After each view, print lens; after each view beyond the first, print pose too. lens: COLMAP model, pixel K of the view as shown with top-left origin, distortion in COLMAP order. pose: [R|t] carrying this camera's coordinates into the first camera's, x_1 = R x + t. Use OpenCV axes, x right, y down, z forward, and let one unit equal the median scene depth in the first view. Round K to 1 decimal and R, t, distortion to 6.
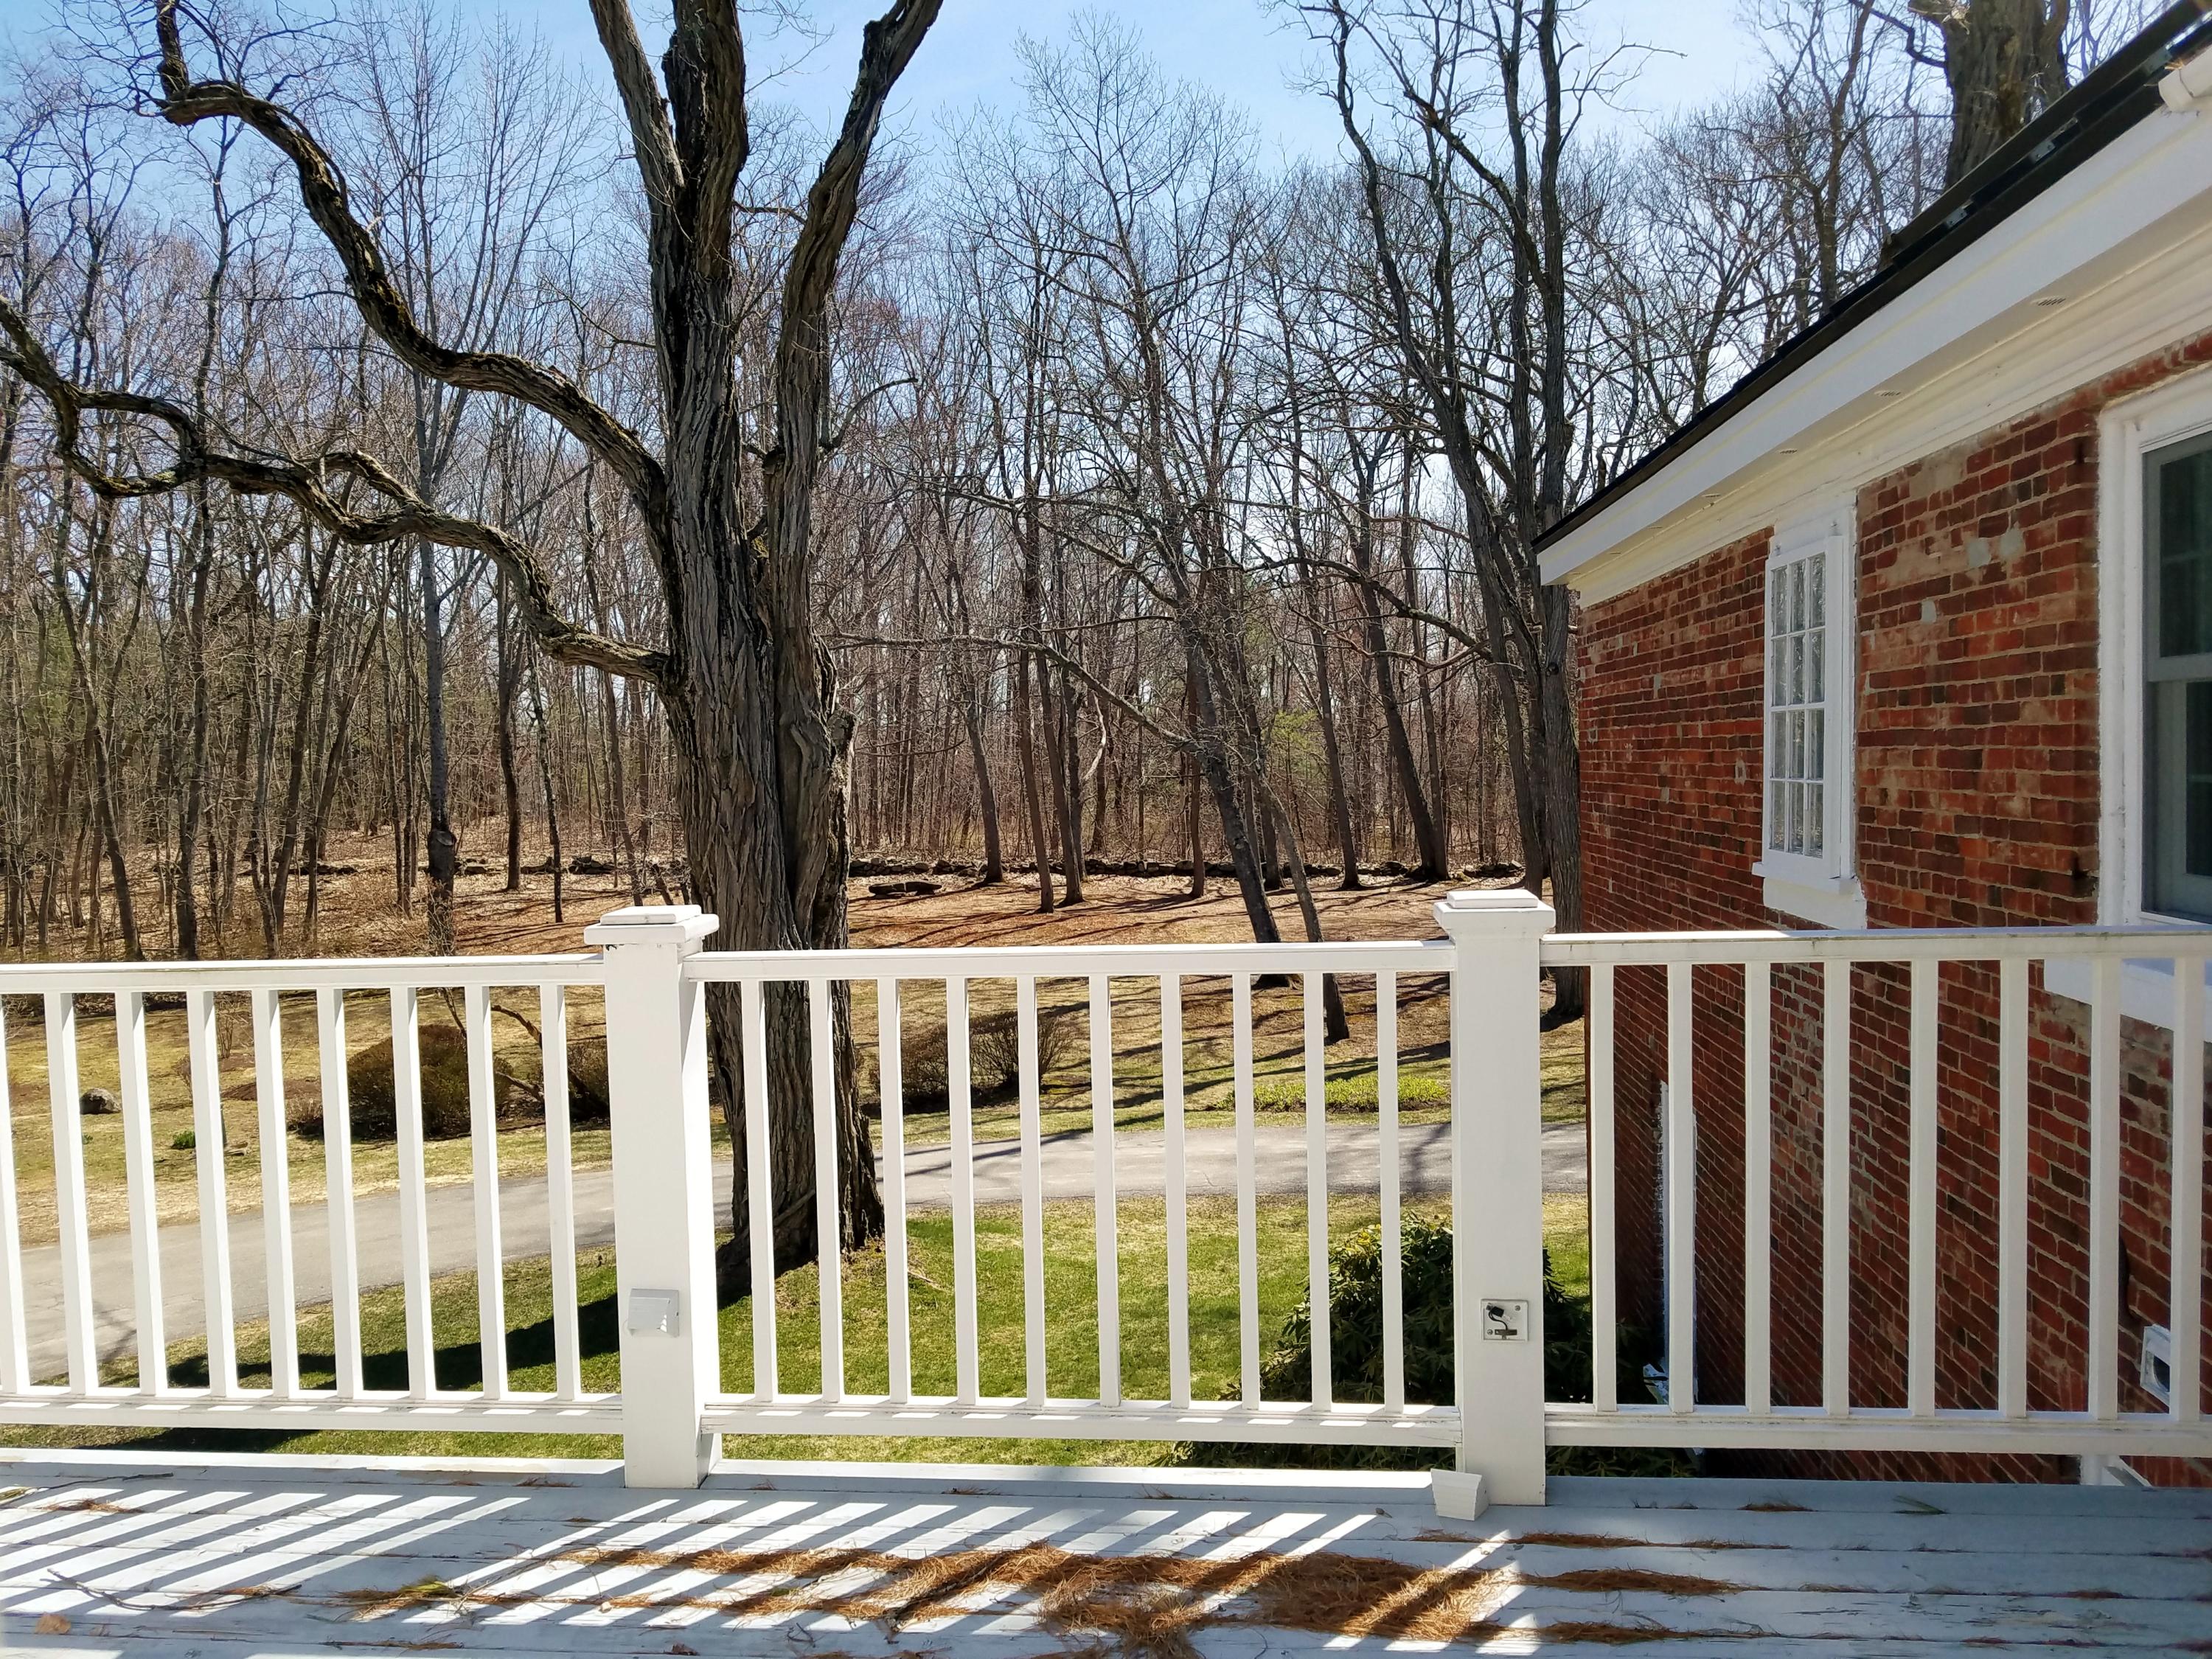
lens RADIAL K [[1723.8, 0, 1090.6], [0, 1723.8, 834.8], [0, 0, 1]] dist [-0.002970, -0.000112]
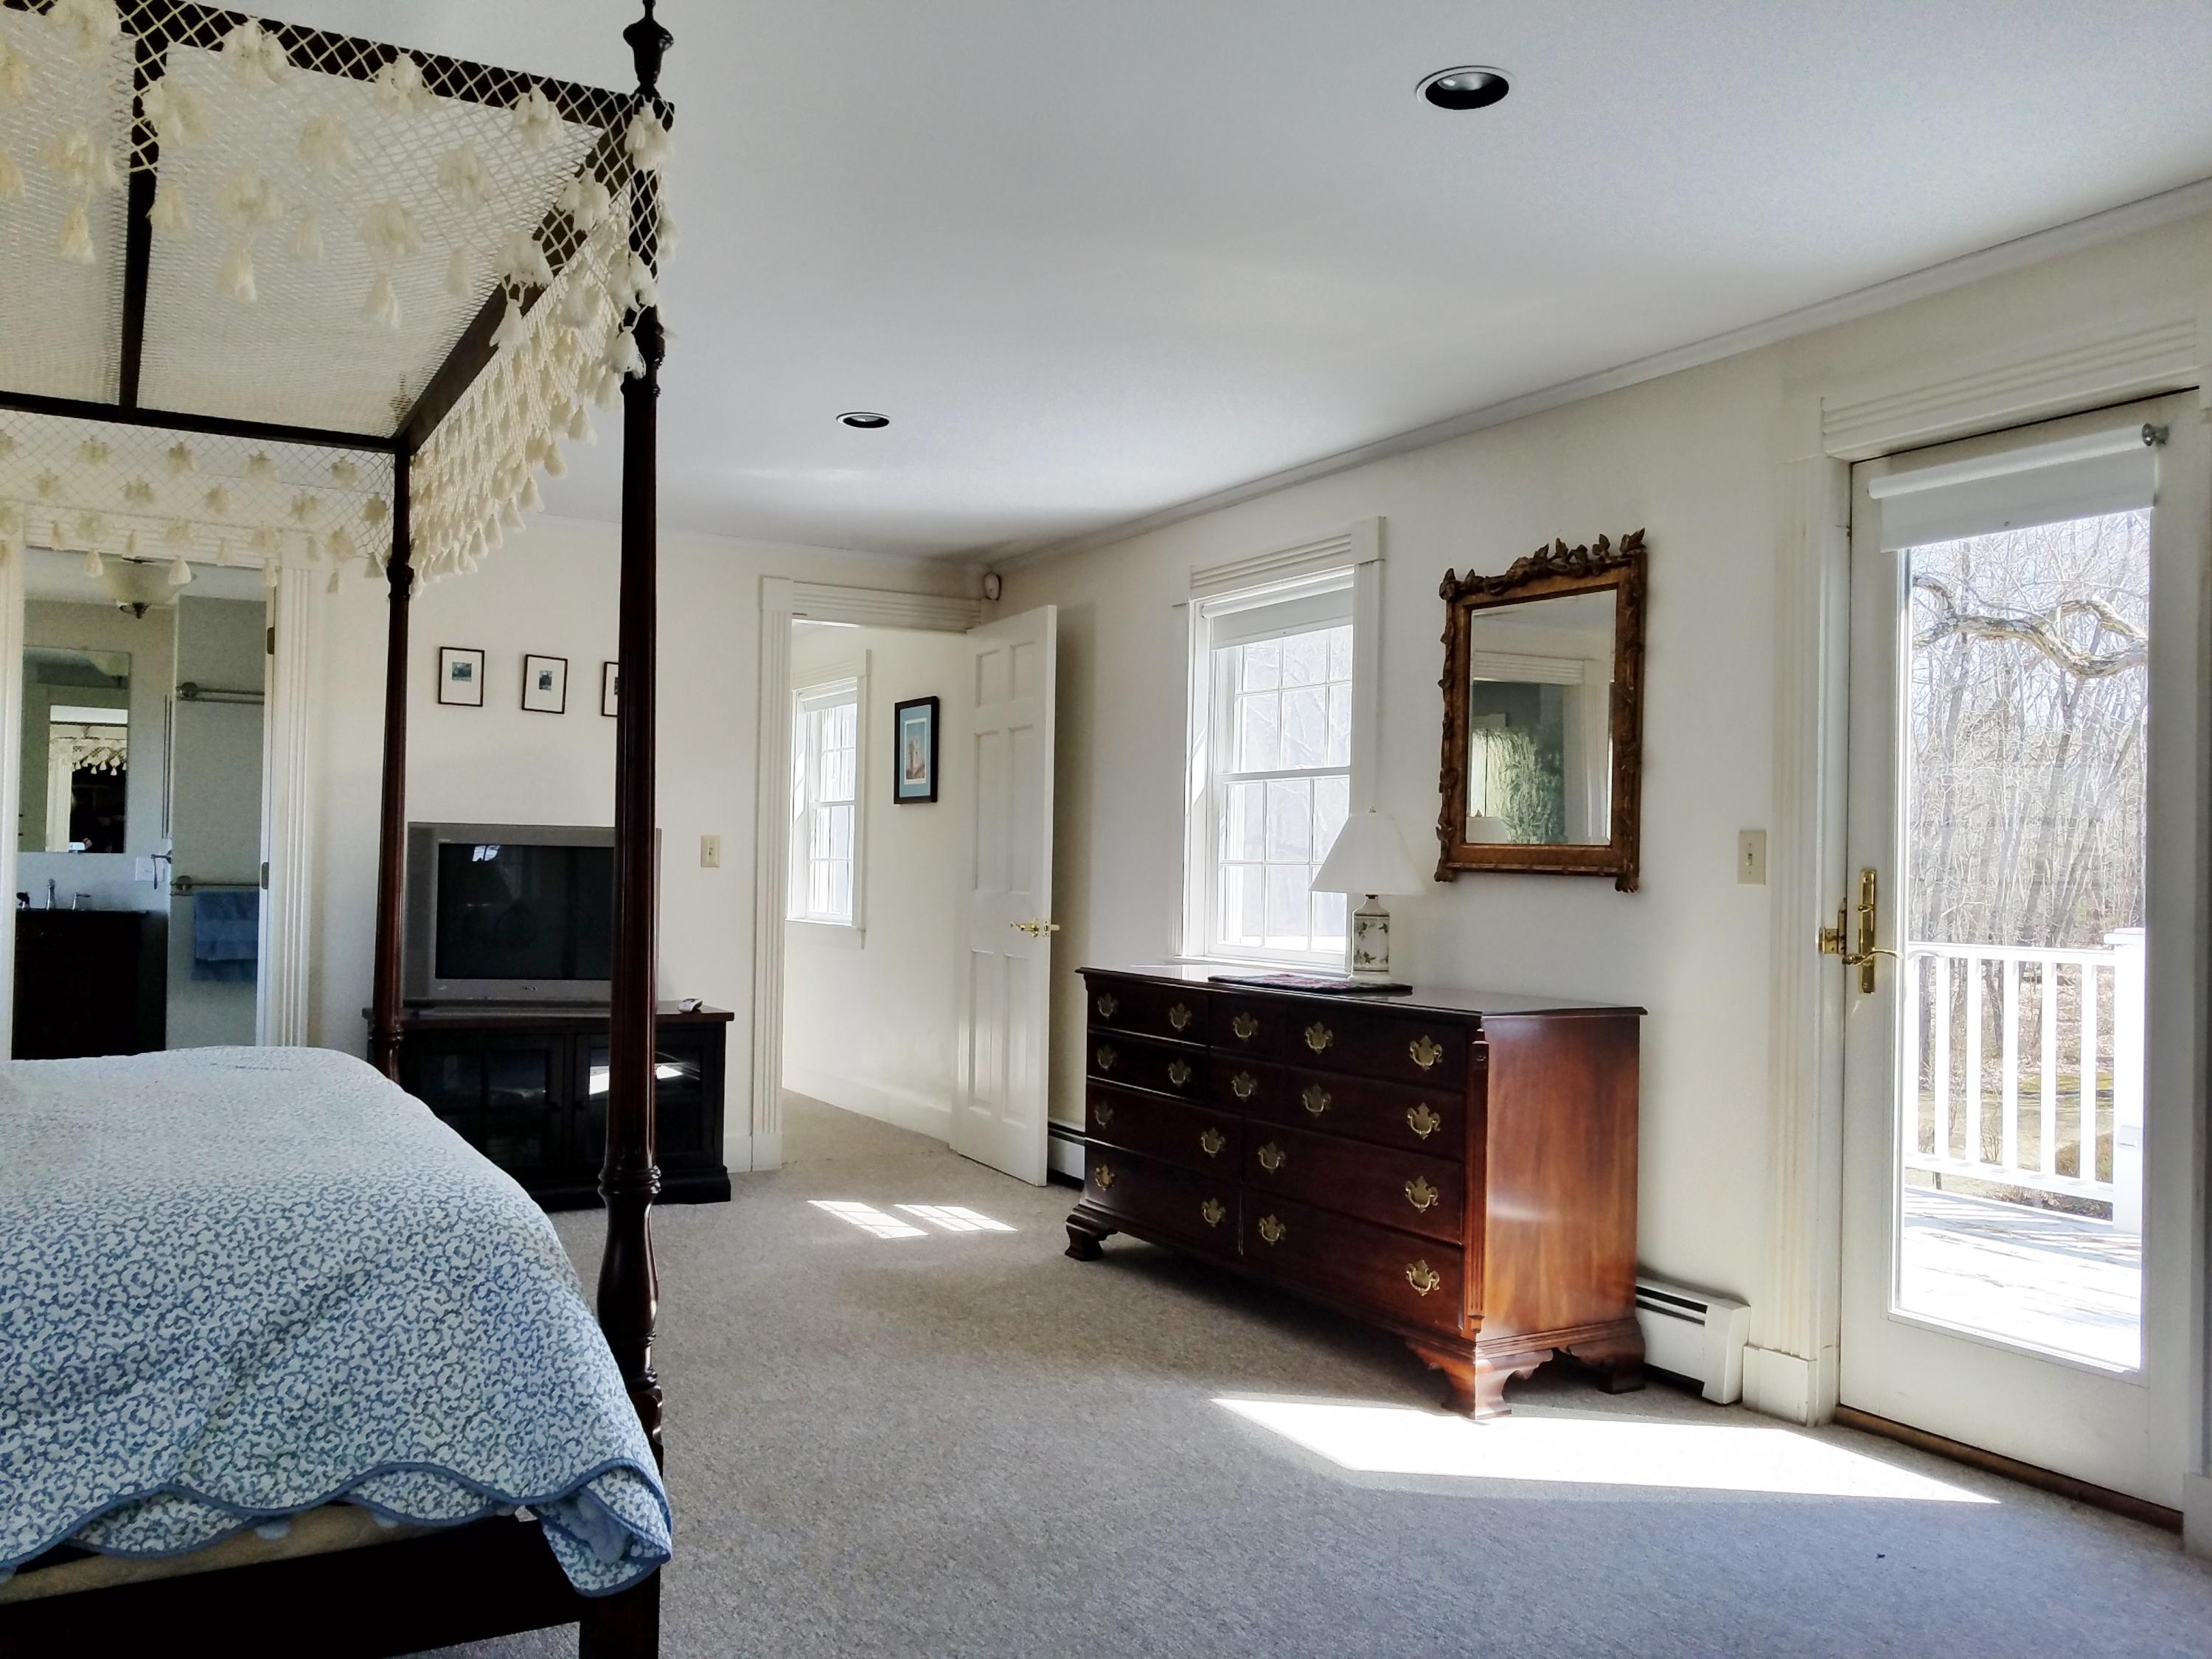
lens RADIAL K [[1723.8, 0, 1090.6], [0, 1723.8, 834.8], [0, 0, 1]] dist [-0.002970, -0.000112]
pose [[0.589995, 0.027560, -0.806937, 0.111795], [-0.078641, 0.996627, -0.023459, 0.014523], [0.803568, 0.077299, 0.590172, -0.202203]]
